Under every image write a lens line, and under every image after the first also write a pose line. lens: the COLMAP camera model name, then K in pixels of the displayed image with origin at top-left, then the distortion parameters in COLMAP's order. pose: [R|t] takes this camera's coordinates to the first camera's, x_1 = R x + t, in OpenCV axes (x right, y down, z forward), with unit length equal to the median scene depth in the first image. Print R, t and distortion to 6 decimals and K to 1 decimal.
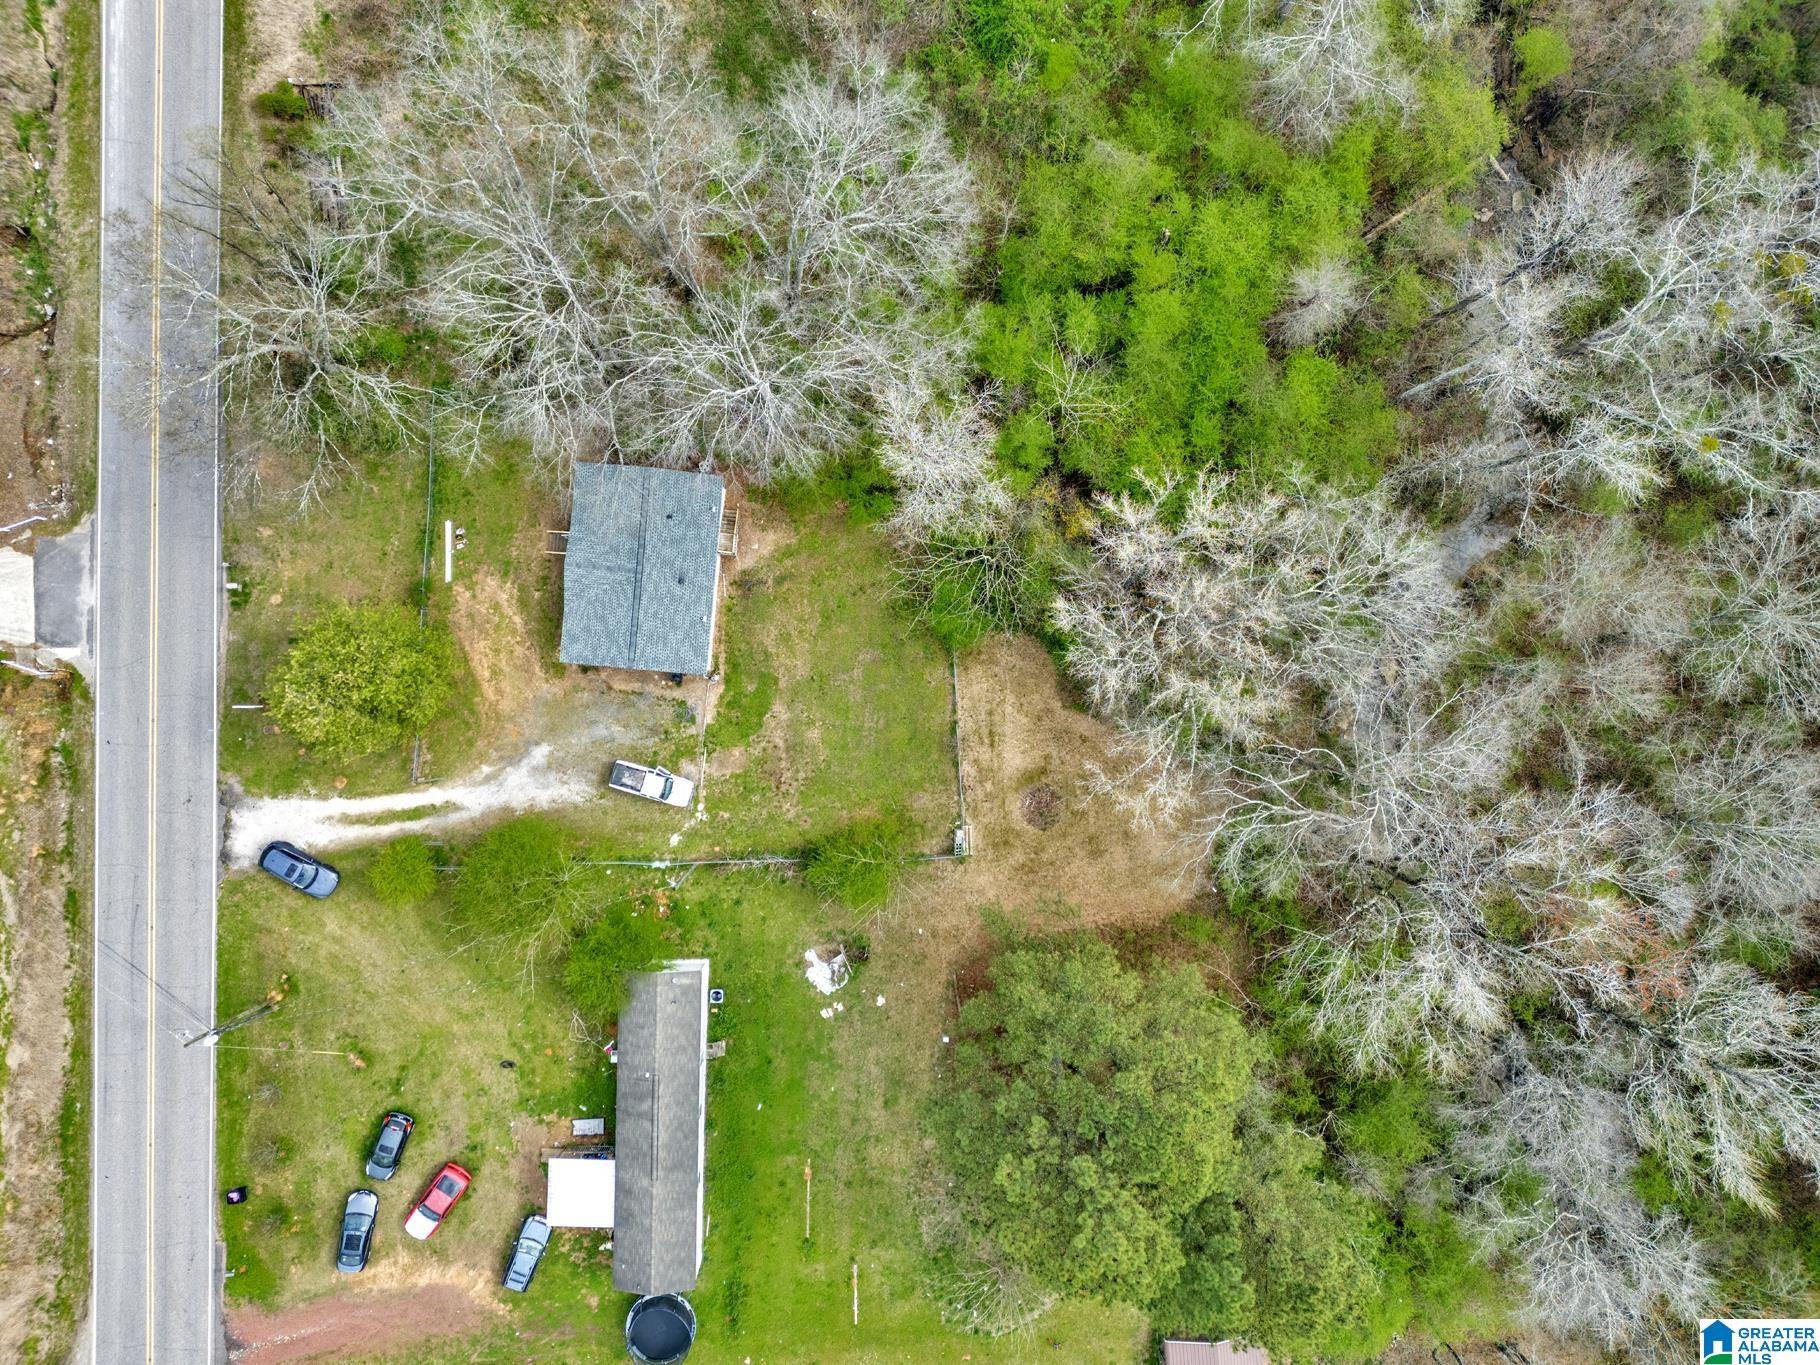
lens RADIAL K [[1336.7, 0, 907.2], [0, 1336.7, 674.9], [0, 0, 1]] dist [0.082788, -0.088525]
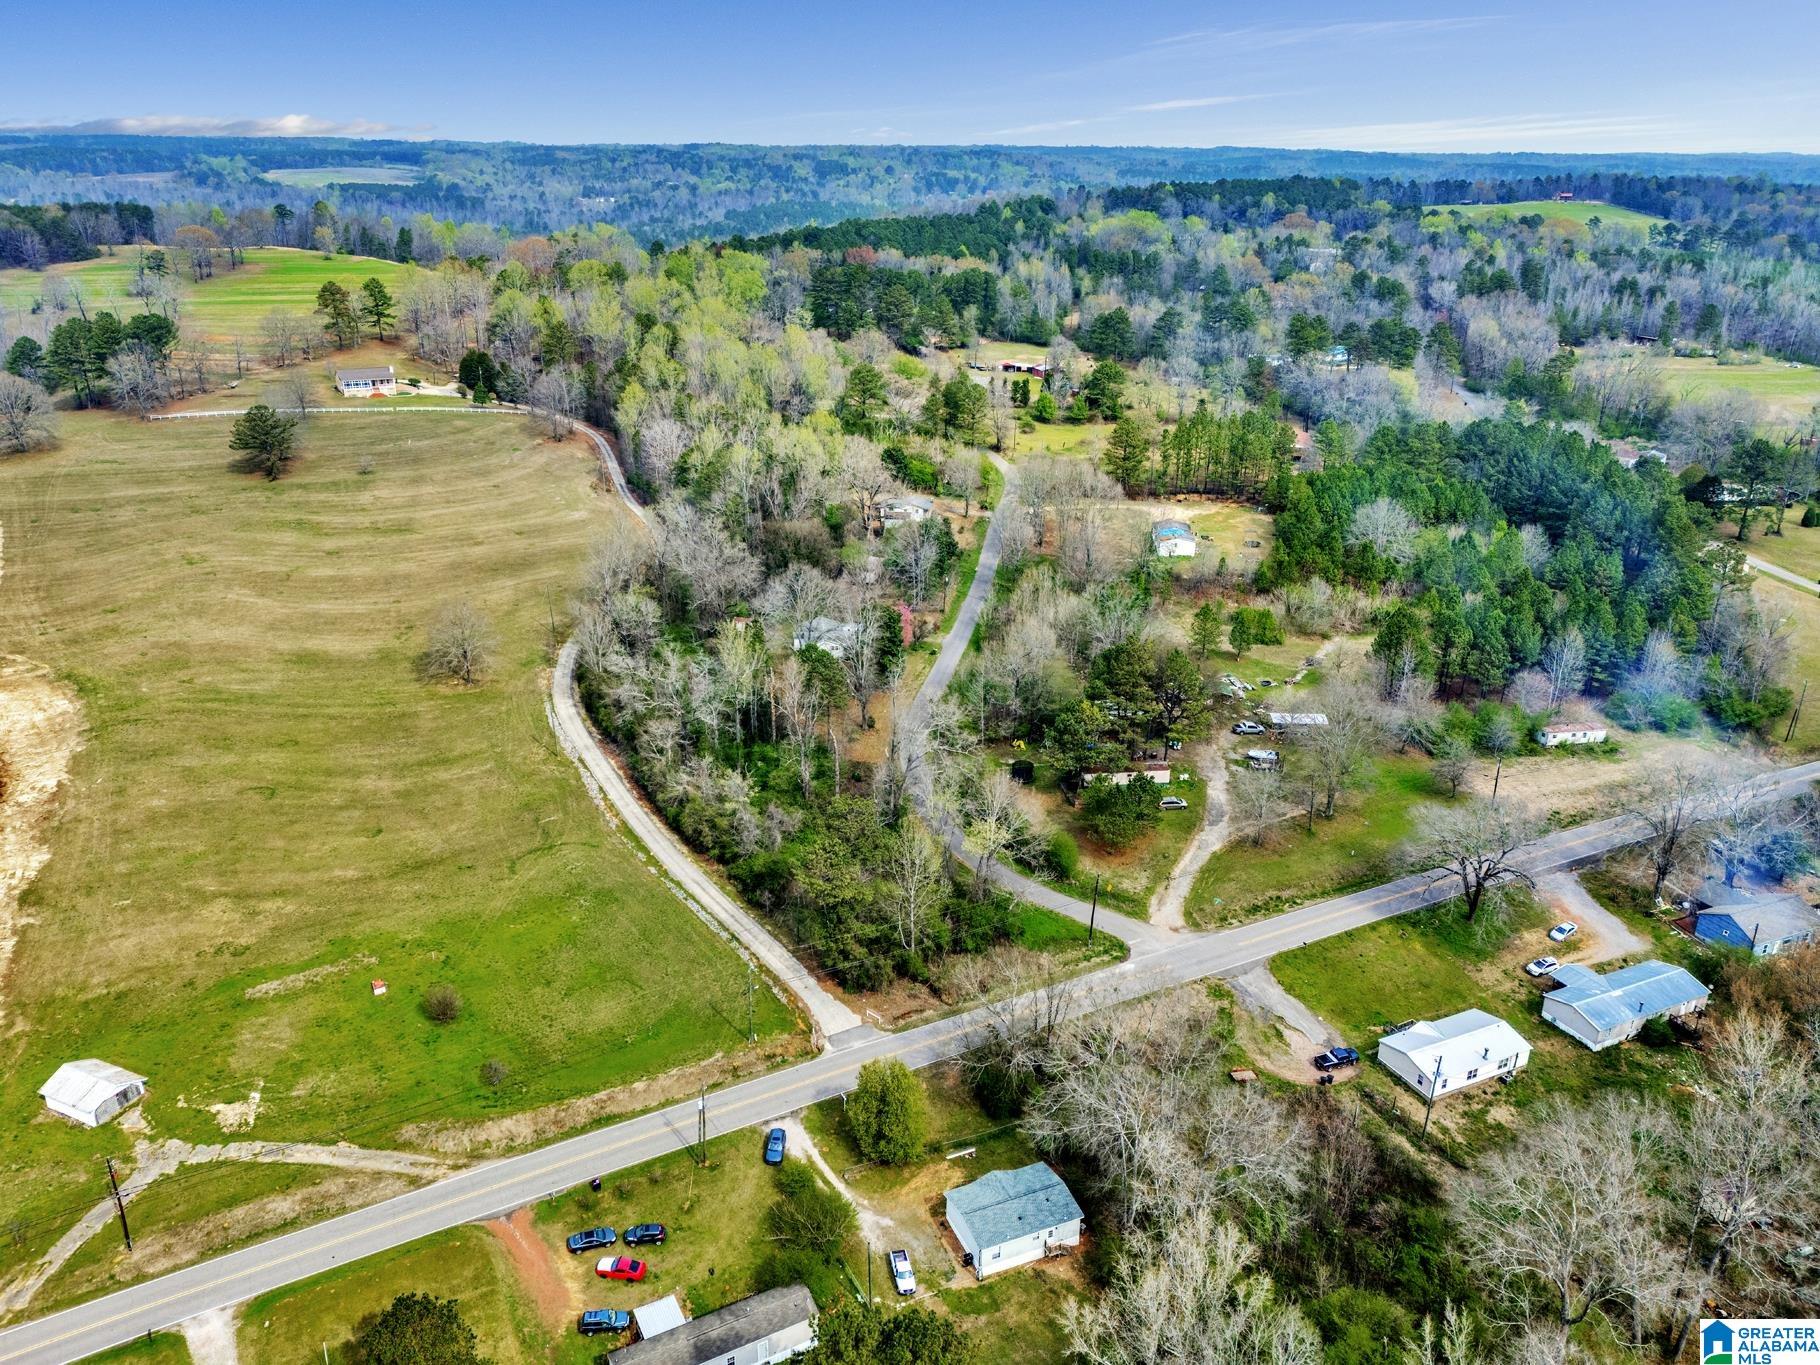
lens RADIAL K [[1336.7, 0, 907.2], [0, 1336.7, 674.9], [0, 0, 1]] dist [0.082788, -0.088525]
pose [[0.485340, 0.294032, -0.823401, 0.971633], [-0.874310, 0.157728, -0.459024, 0.732858], [-0.005094, 0.942691, 0.333628, -0.228099]]
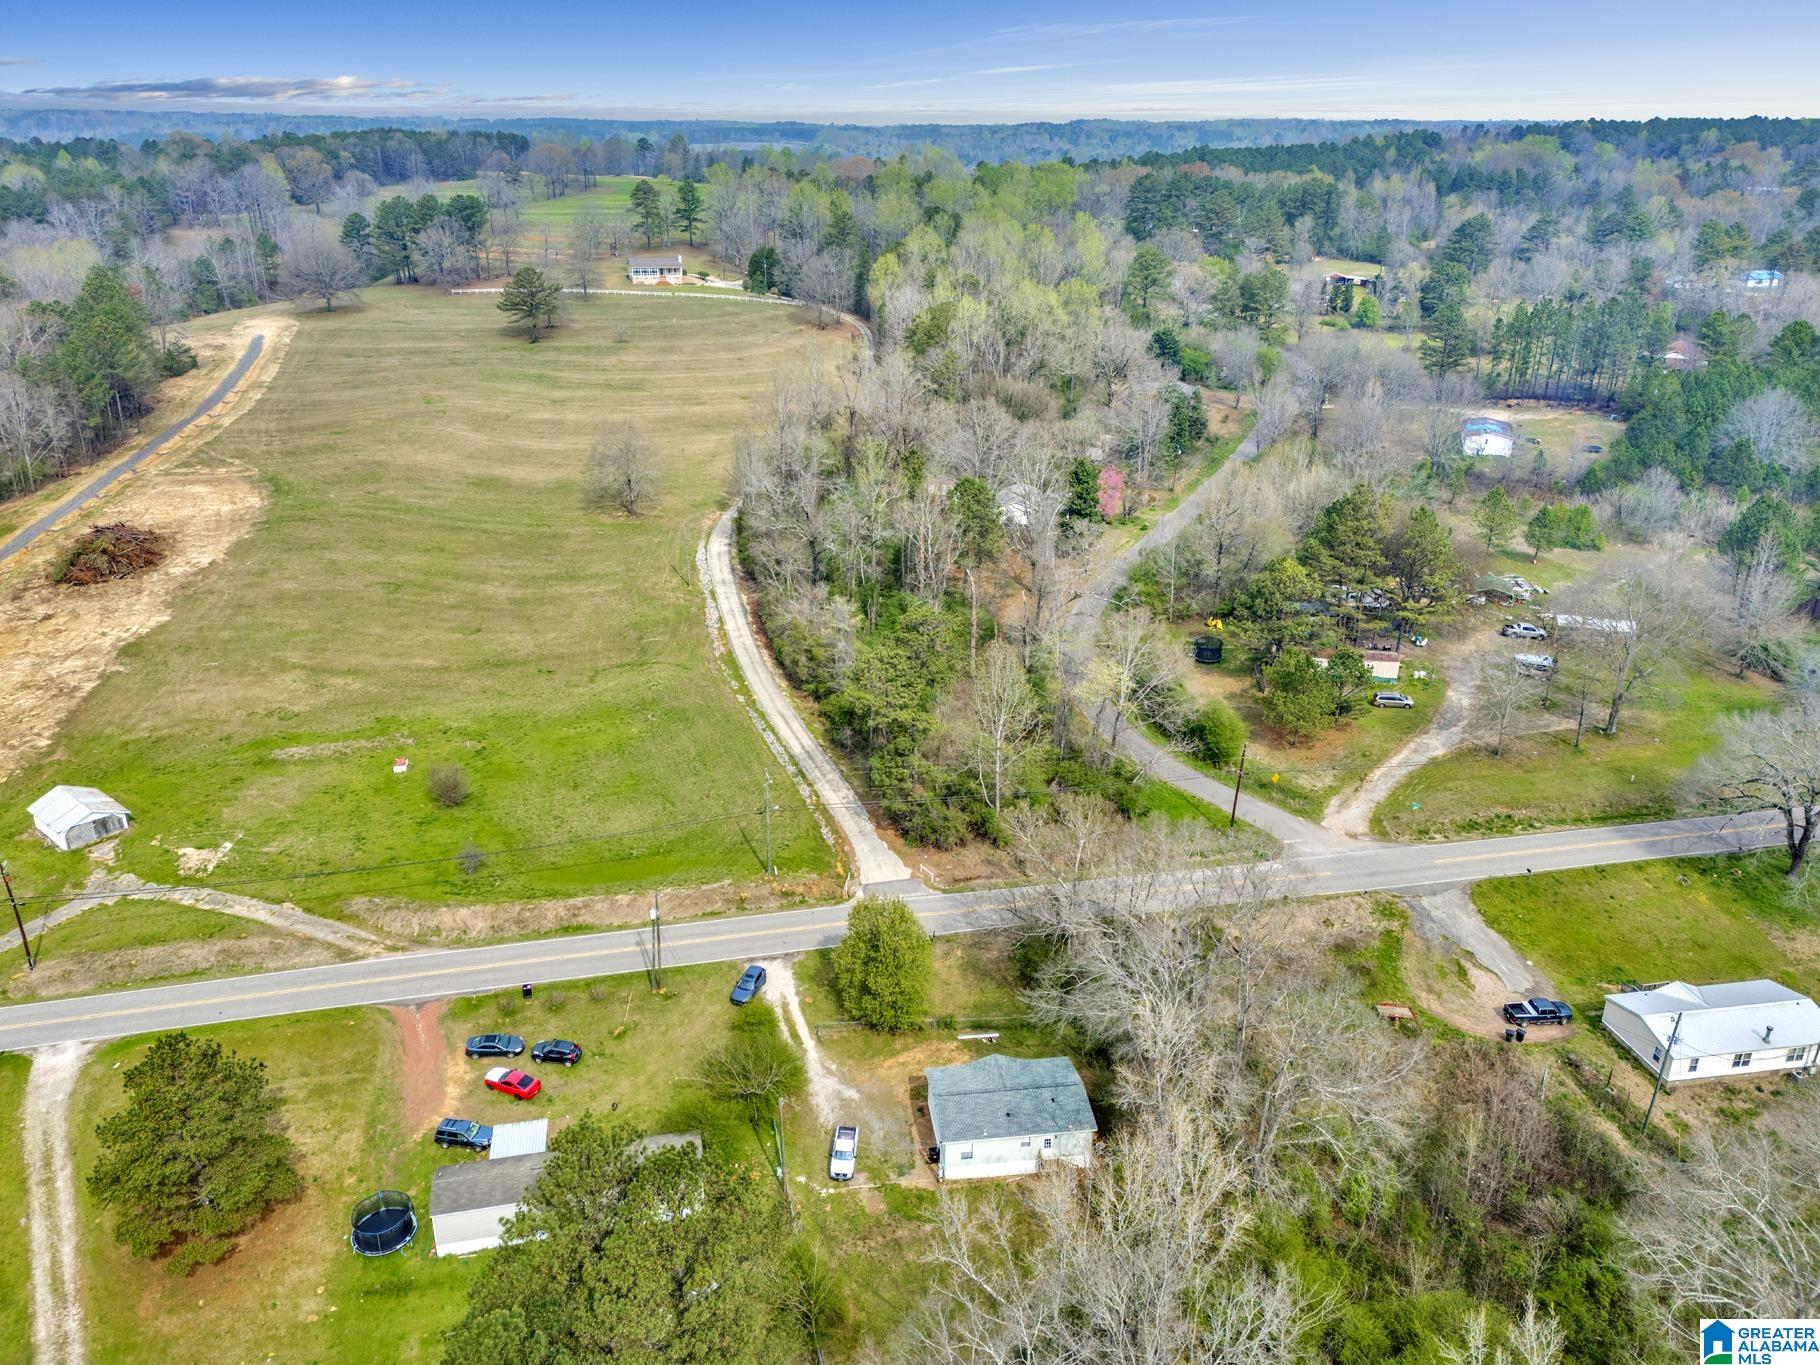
lens RADIAL K [[1336.7, 0, 907.2], [0, 1336.7, 674.9], [0, 0, 1]] dist [0.082788, -0.088525]
pose [[0.229639, 0.331015, -0.915257, 0.845179], [-0.973237, 0.069647, -0.218997, 0.275427], [-0.008747, 0.941052, 0.338150, 0.165850]]
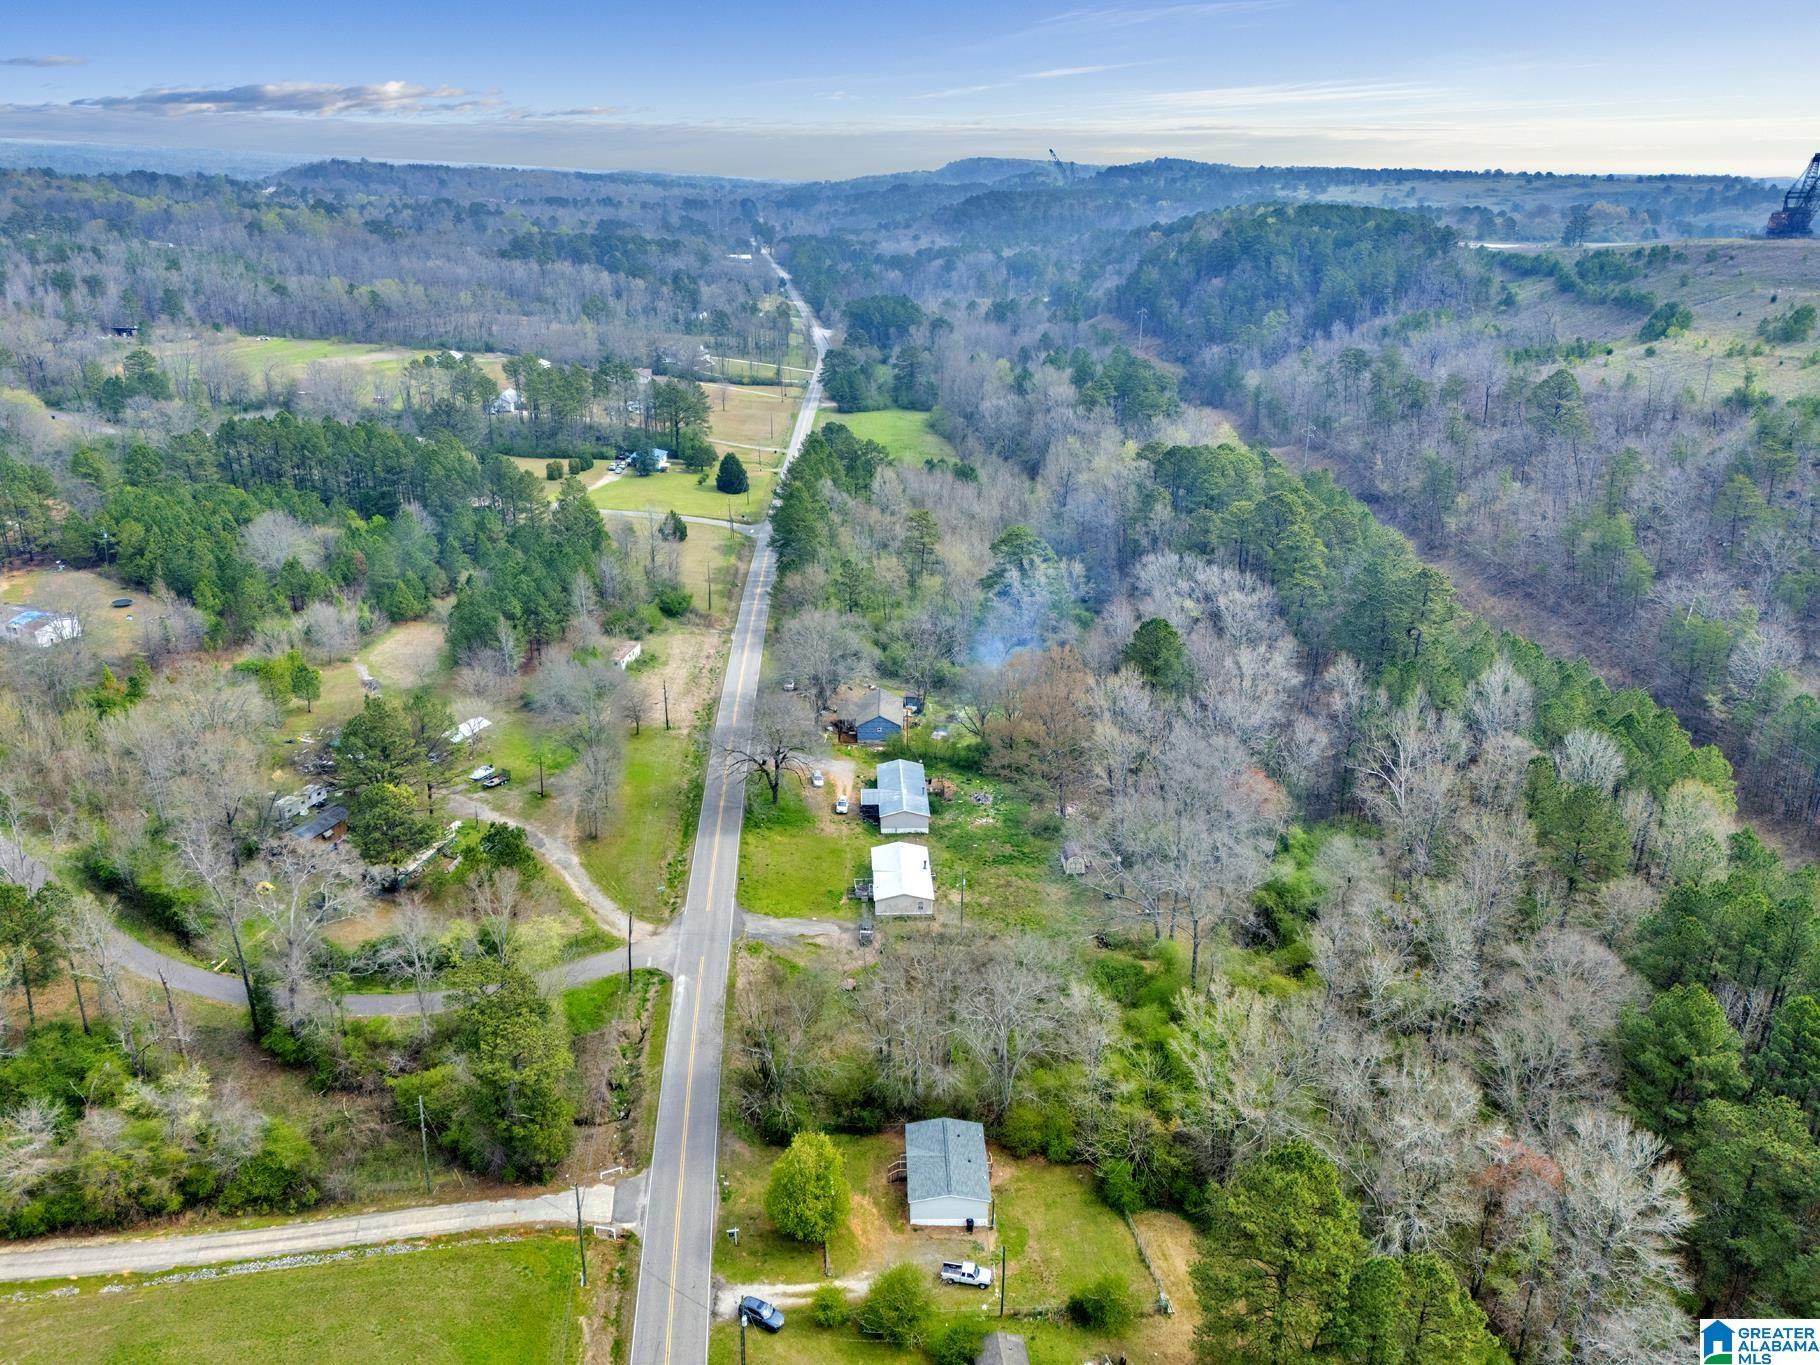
lens RADIAL K [[1330.5, 0, 910.8], [0, 1330.5, 665.5], [0, 0, 1]] dist [0.165171, -0.316784]
pose [[0.992792, -0.056663, 0.105607, -0.398774], [0.118613, 0.338349, -0.933515, 1.390230], [0.017163, 0.939313, 0.342631, -0.255265]]
